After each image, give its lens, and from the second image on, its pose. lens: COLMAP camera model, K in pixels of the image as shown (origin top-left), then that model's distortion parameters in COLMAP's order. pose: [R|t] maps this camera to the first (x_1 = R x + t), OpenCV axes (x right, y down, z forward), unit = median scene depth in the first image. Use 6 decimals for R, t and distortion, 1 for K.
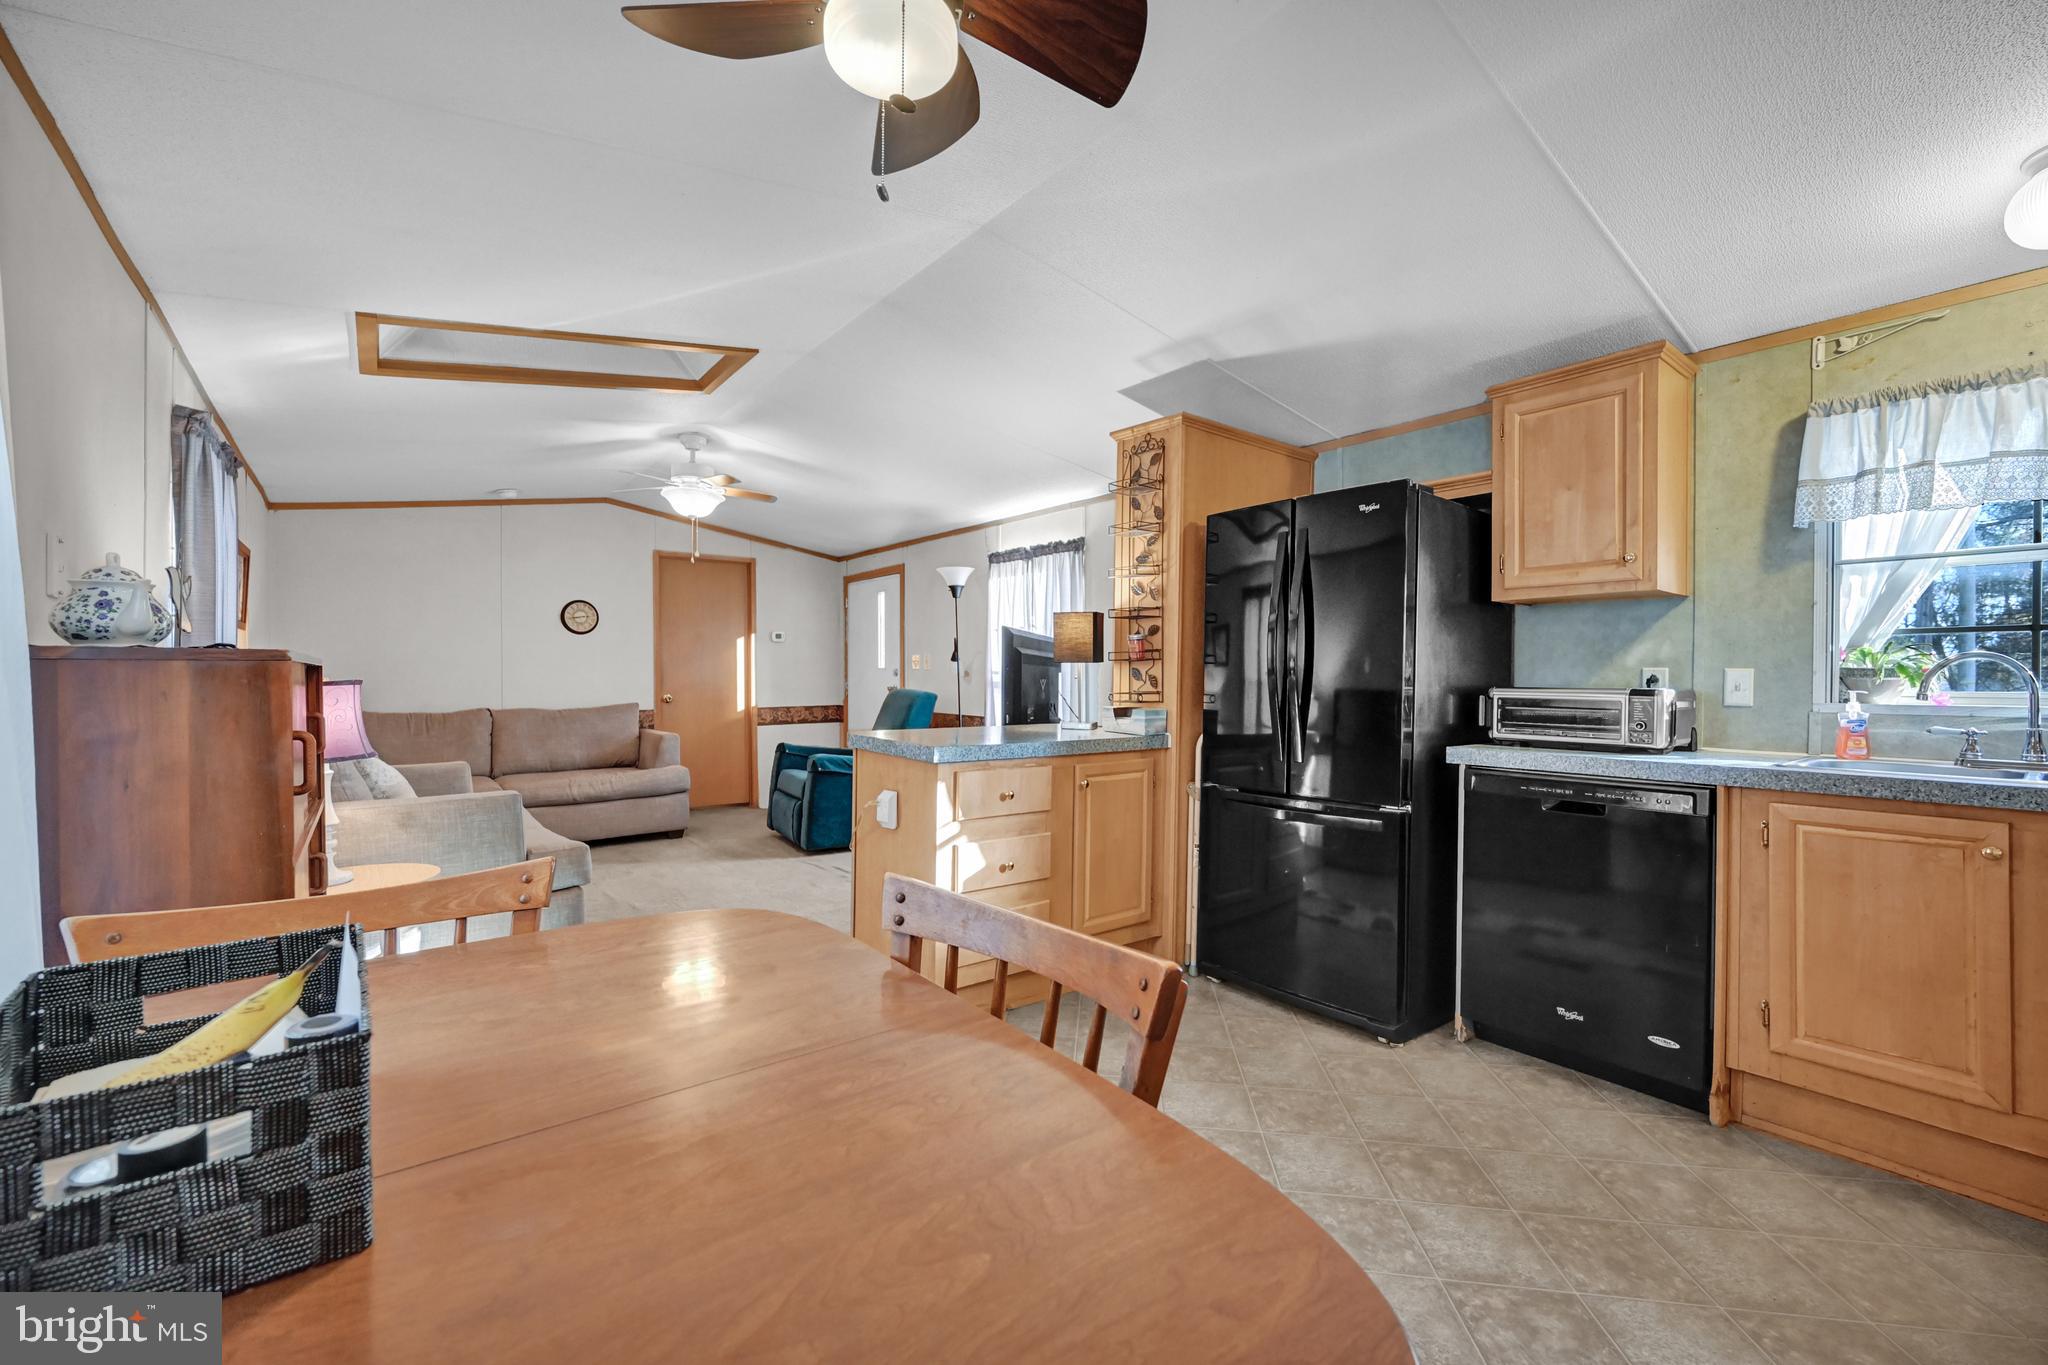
lens RADIAL K [[837.2, 0, 1024.0], [0, 837.2, 682.5], [0, 0, 1]] dist [-0.008432, 0.000712]
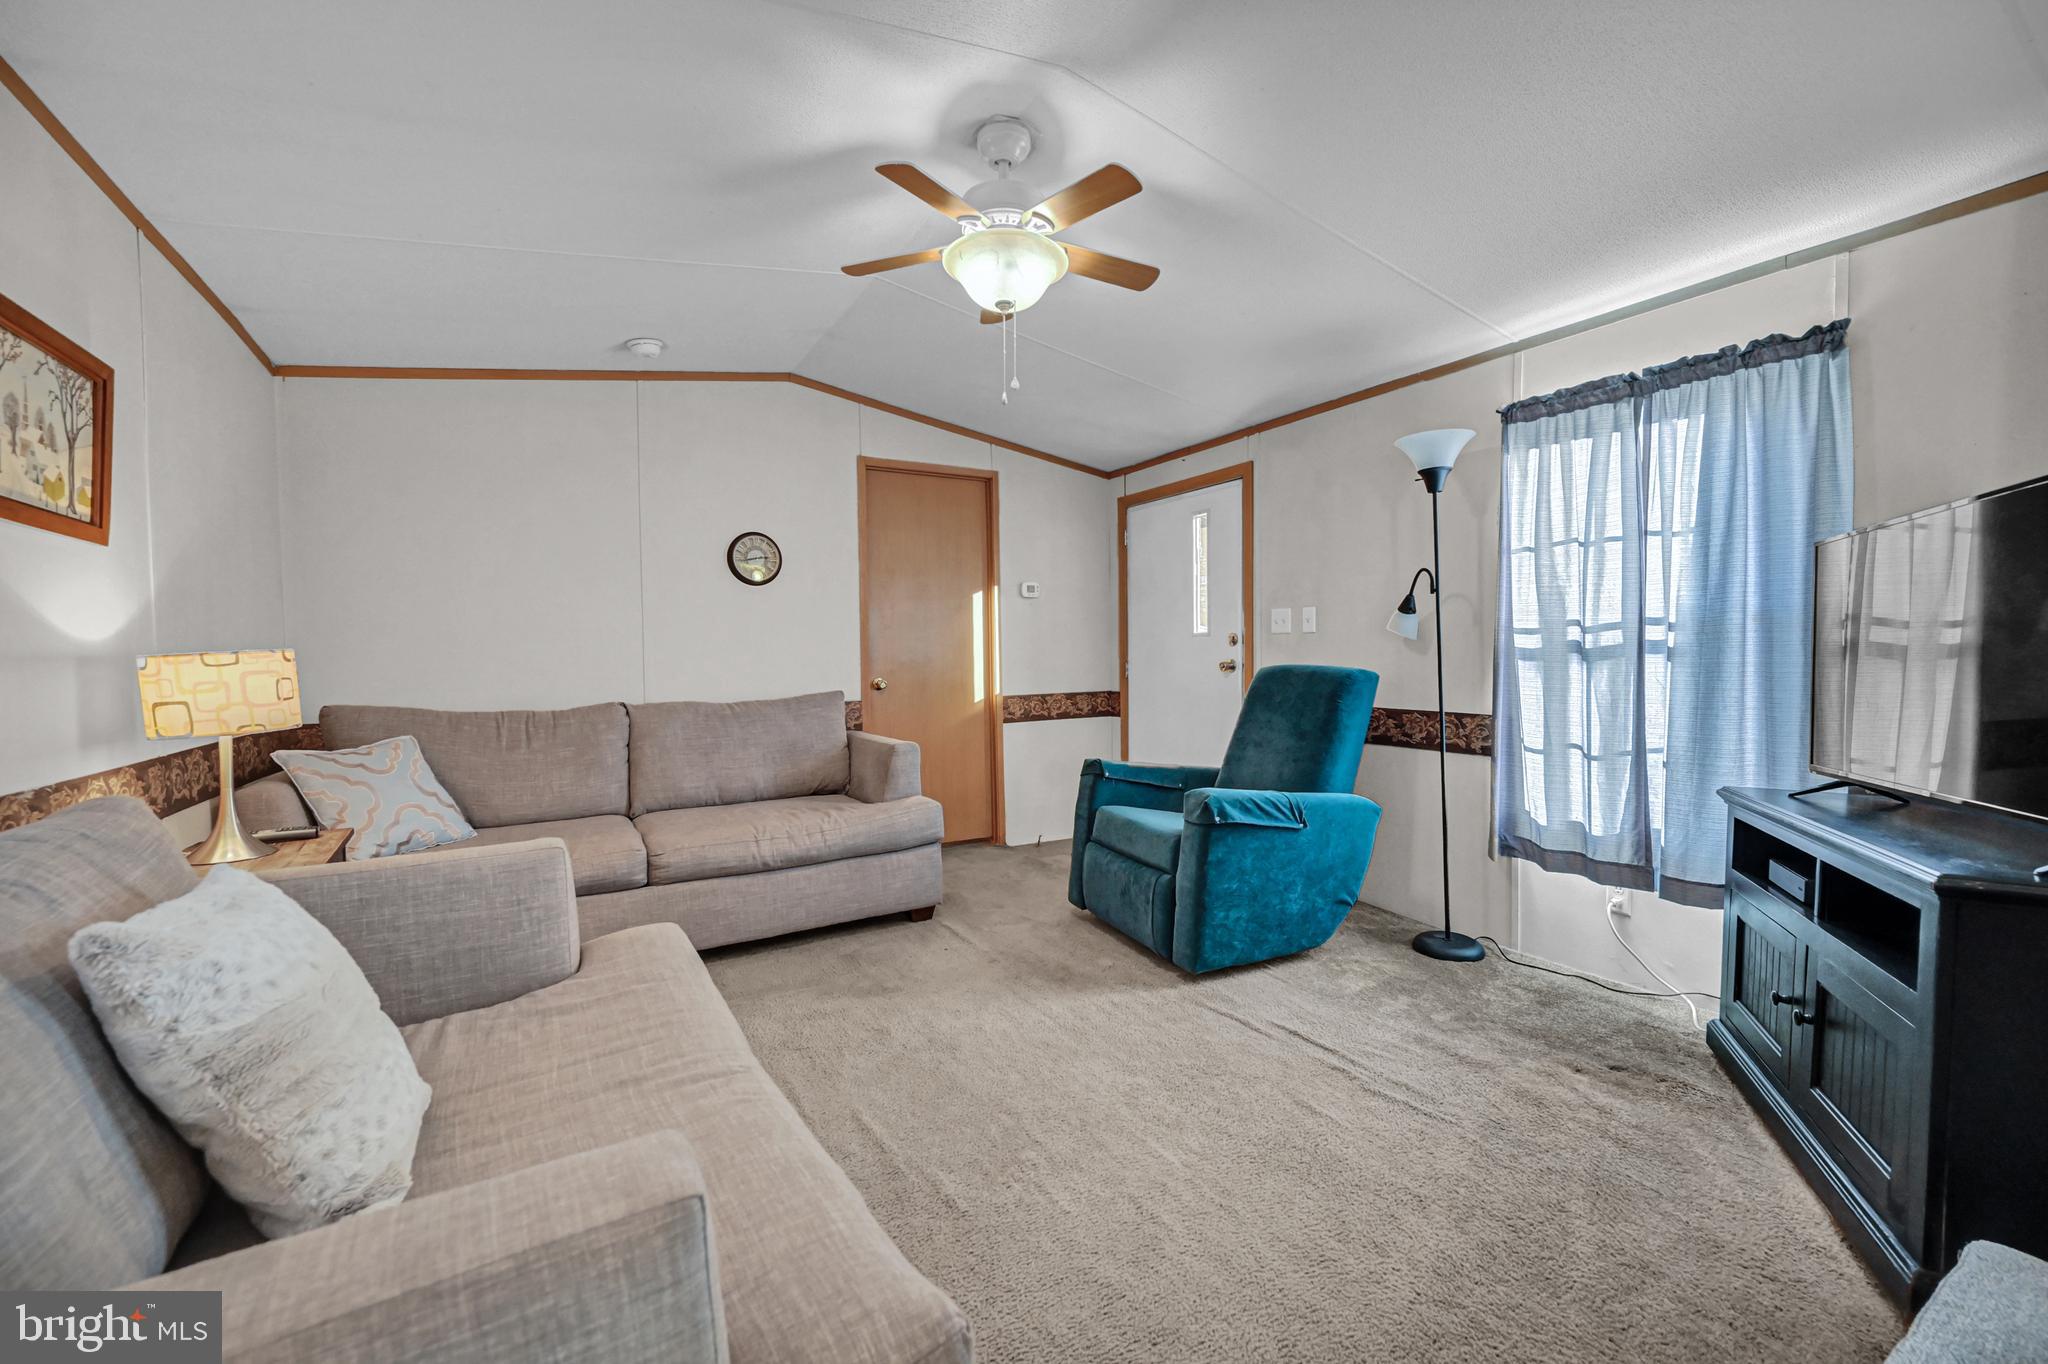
lens RADIAL K [[837.2, 0, 1024.0], [0, 837.2, 682.0], [0, 0, 1]] dist [-0.008432, 0.000712]
pose [[0.990777, -0.006955, -0.135323, -0.283476], [0.010042, 0.999705, 0.022137, 0.005453], [0.135129, -0.023292, 0.990554, 0.459070]]
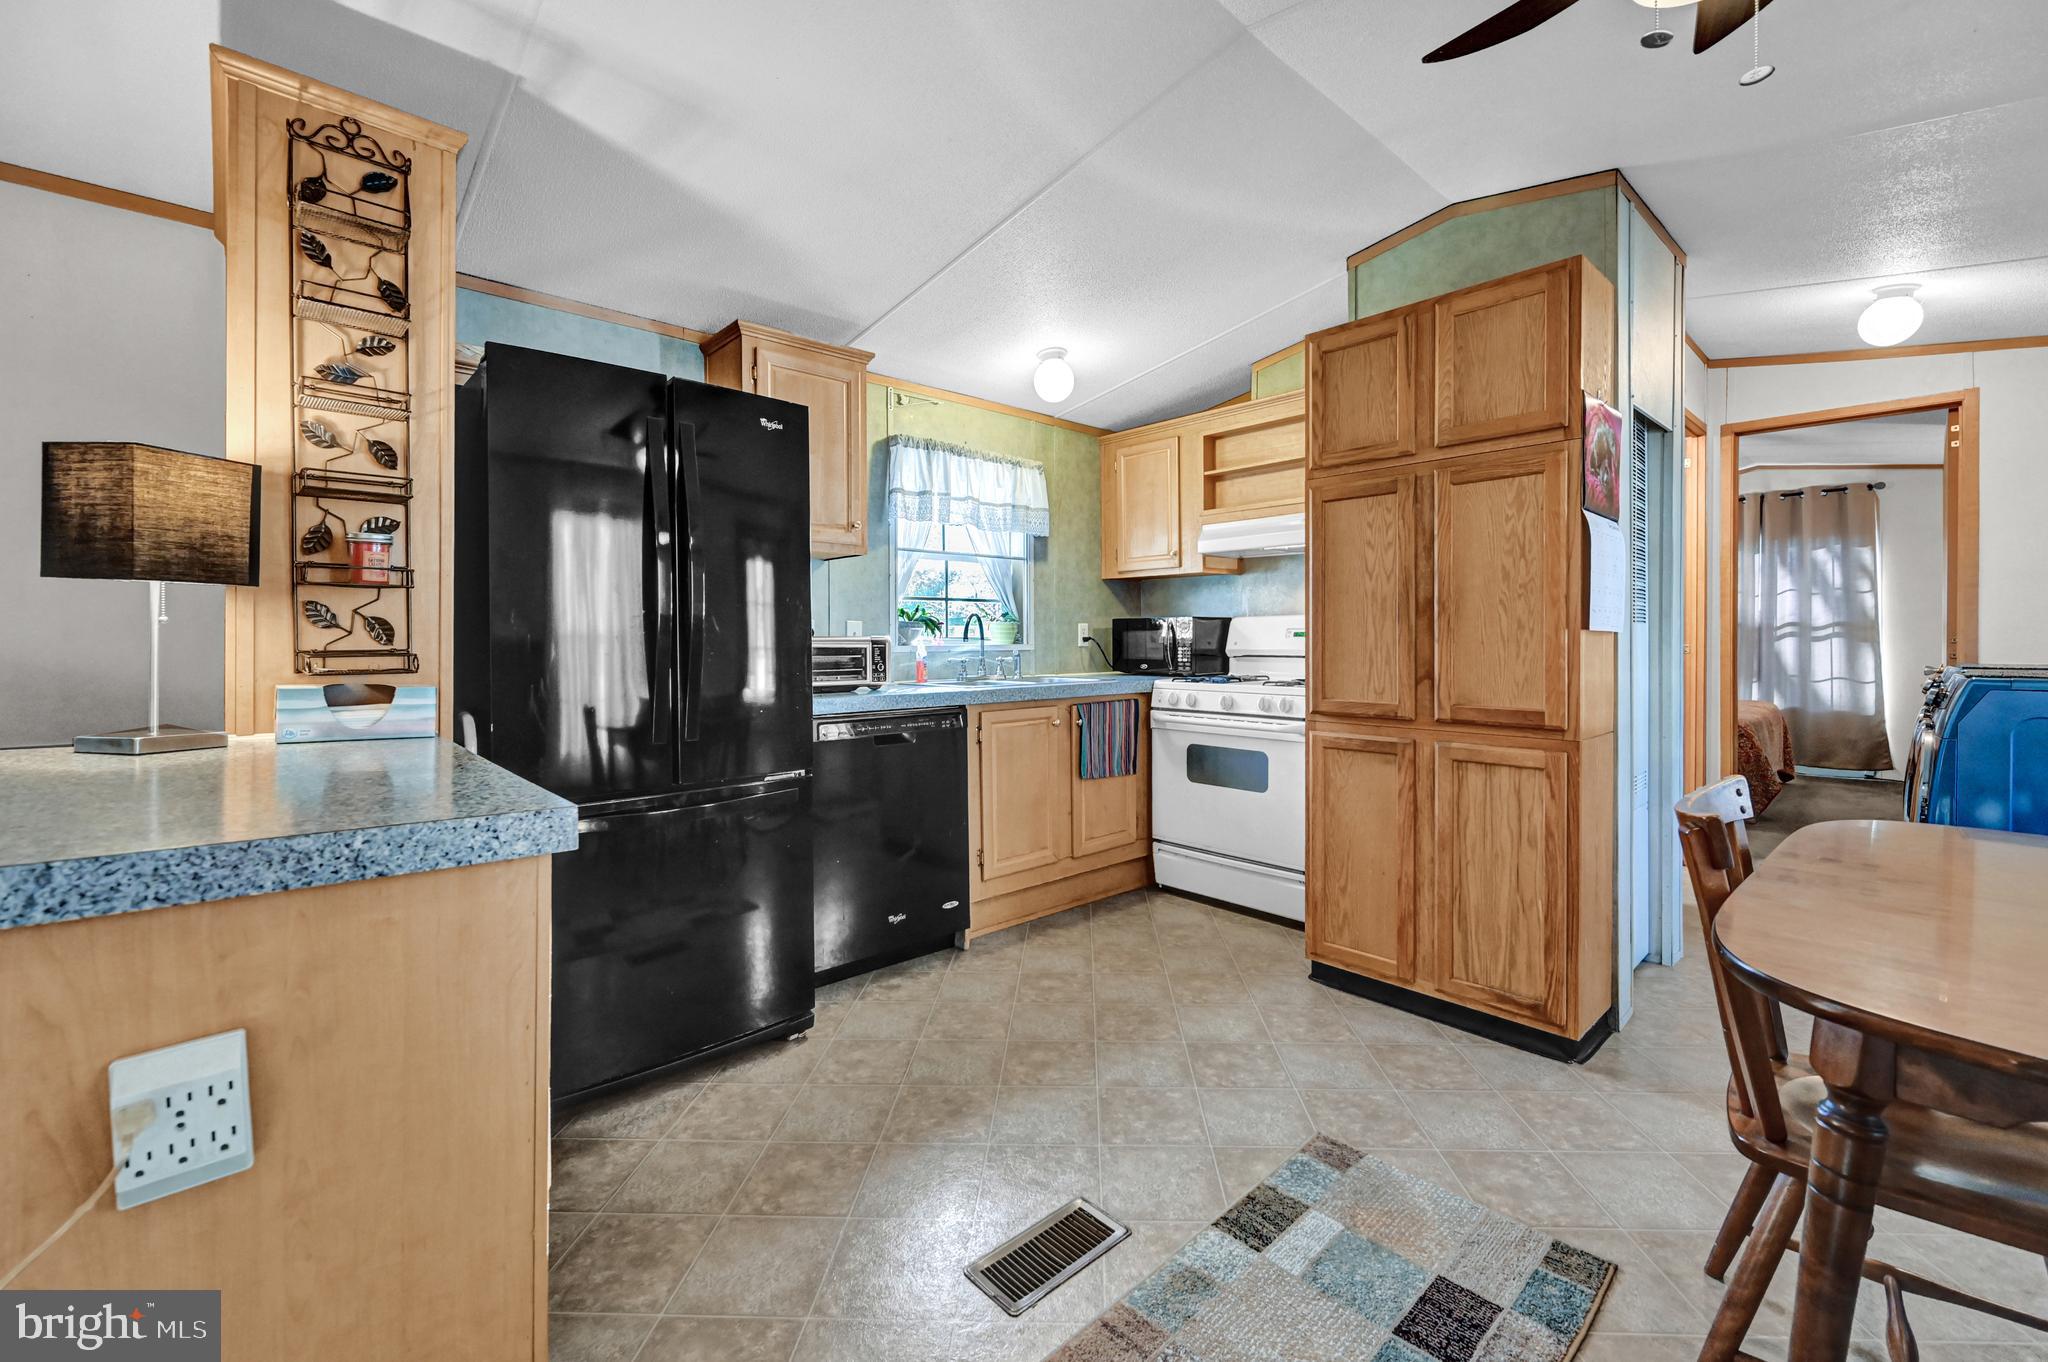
lens RADIAL K [[851.2, 0, 1030.5], [0, 851.2, 645.8], [0, 0, 1]] dist [0.001108, 0.000147]
pose [[-0.076452, -0.015060, 0.996960, -0.237128], [0.007849, 0.999846, 0.015706, 0.001943], [-0.997042, 0.009026, -0.076322, 0.404631]]
